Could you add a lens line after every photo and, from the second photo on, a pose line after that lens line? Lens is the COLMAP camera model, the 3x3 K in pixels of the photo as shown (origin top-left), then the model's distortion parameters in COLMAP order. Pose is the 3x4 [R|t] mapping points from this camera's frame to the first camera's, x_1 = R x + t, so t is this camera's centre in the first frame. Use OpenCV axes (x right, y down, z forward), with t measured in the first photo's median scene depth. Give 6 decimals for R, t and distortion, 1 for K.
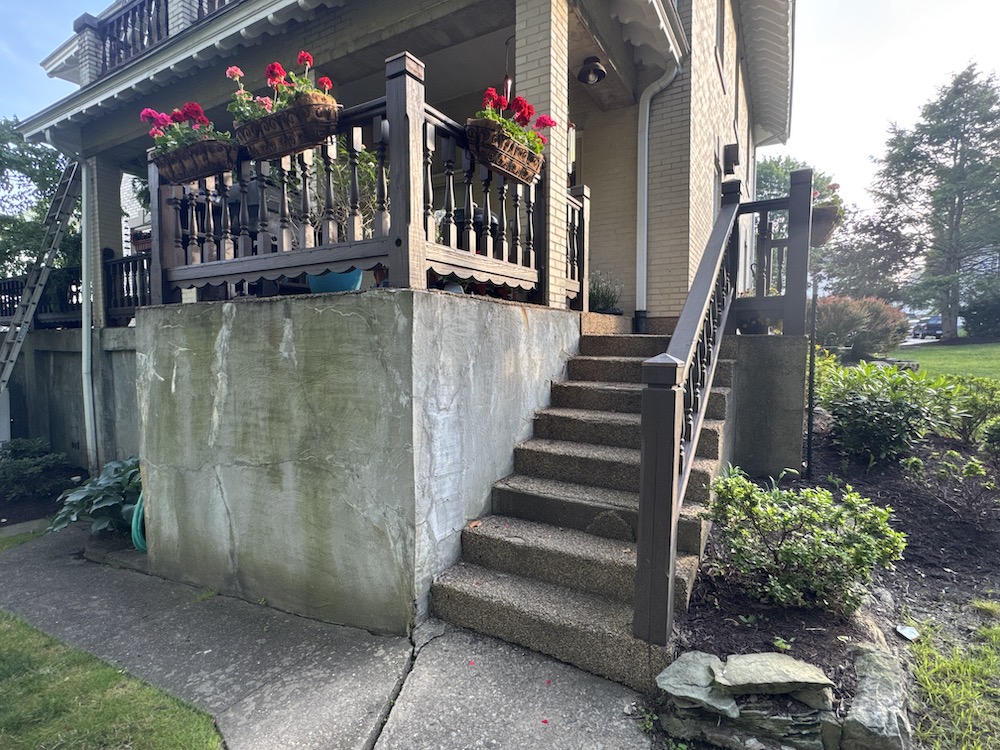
lens RADIAL K [[503.3, 0, 498.5], [0, 503.3, 375.1], [0, 0, 1]] dist [0.001325, -0.000048]
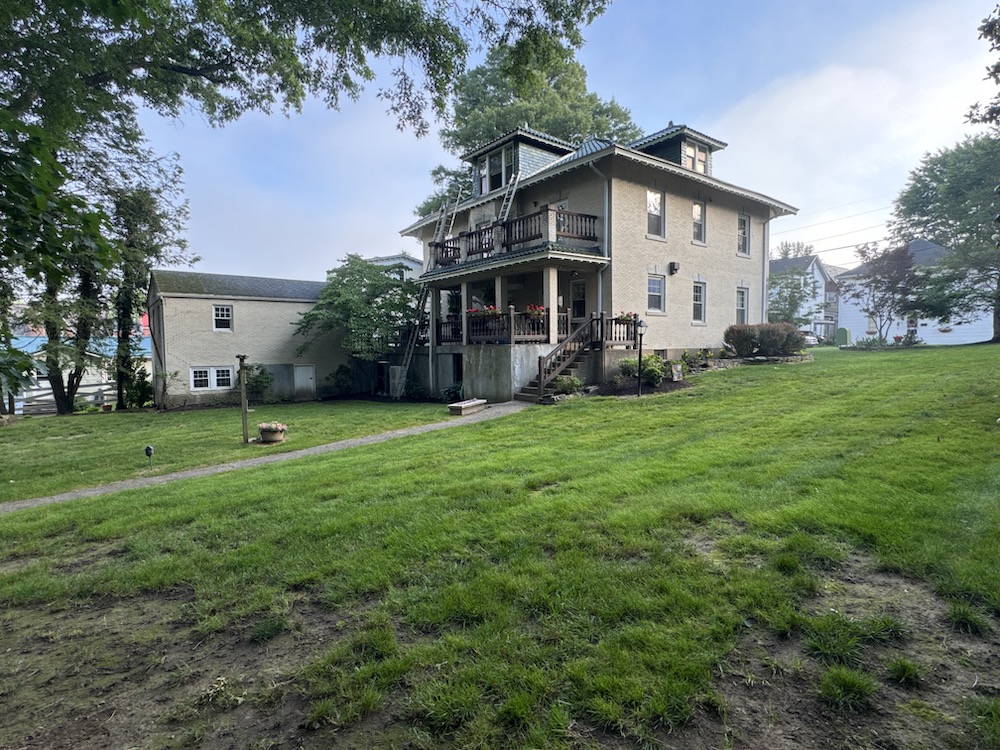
lens RADIAL K [[519.6, 0, 504.3], [0, 519.6, 376.7], [0, 0, 1]] dist [0.000324, -0.001702]
pose [[0.928203, 0.010440, -0.371927, 1.565914], [-0.007673, 0.999931, 0.008919, 0.123542], [0.371994, -0.005425, 0.928219, -3.649947]]
